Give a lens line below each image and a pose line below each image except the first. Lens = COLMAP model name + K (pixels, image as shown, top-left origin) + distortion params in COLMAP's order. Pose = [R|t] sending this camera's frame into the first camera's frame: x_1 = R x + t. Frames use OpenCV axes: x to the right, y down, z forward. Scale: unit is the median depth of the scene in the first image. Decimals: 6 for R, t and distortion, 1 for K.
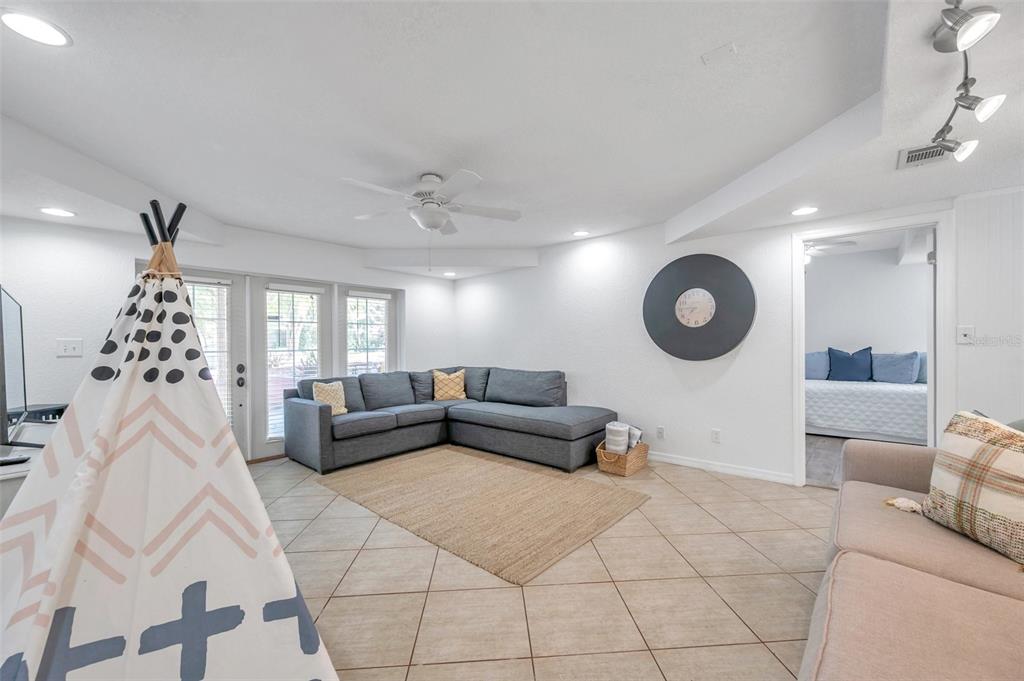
lens RADIAL K [[403.8, 0, 525.0], [0, 403.8, 342.8], [0, 0, 1]] dist [-0.000363, -0.000086]
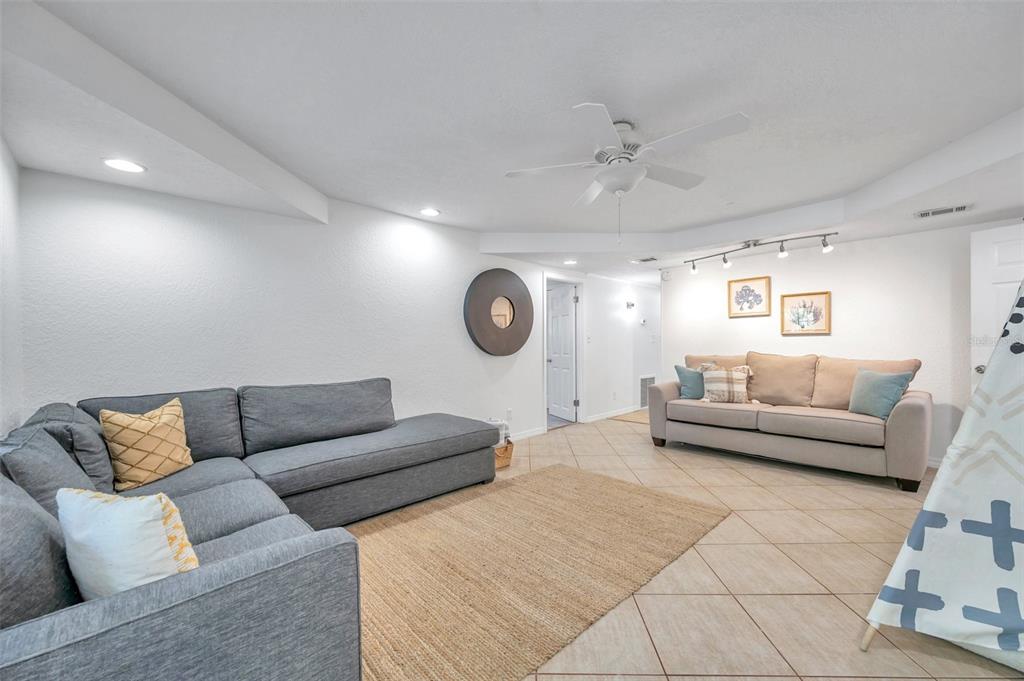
lens RADIAL K [[402.9, 0, 507.6], [0, 402.9, 346.7], [0, 0, 1]] dist [0.000119, 0.000214]
pose [[0.119056, -0.001095, 0.992887, -0.822177], [0.007911, 0.999969, 0.000154, 0.017381], [-0.992856, 0.007837, 0.119061, 0.887453]]
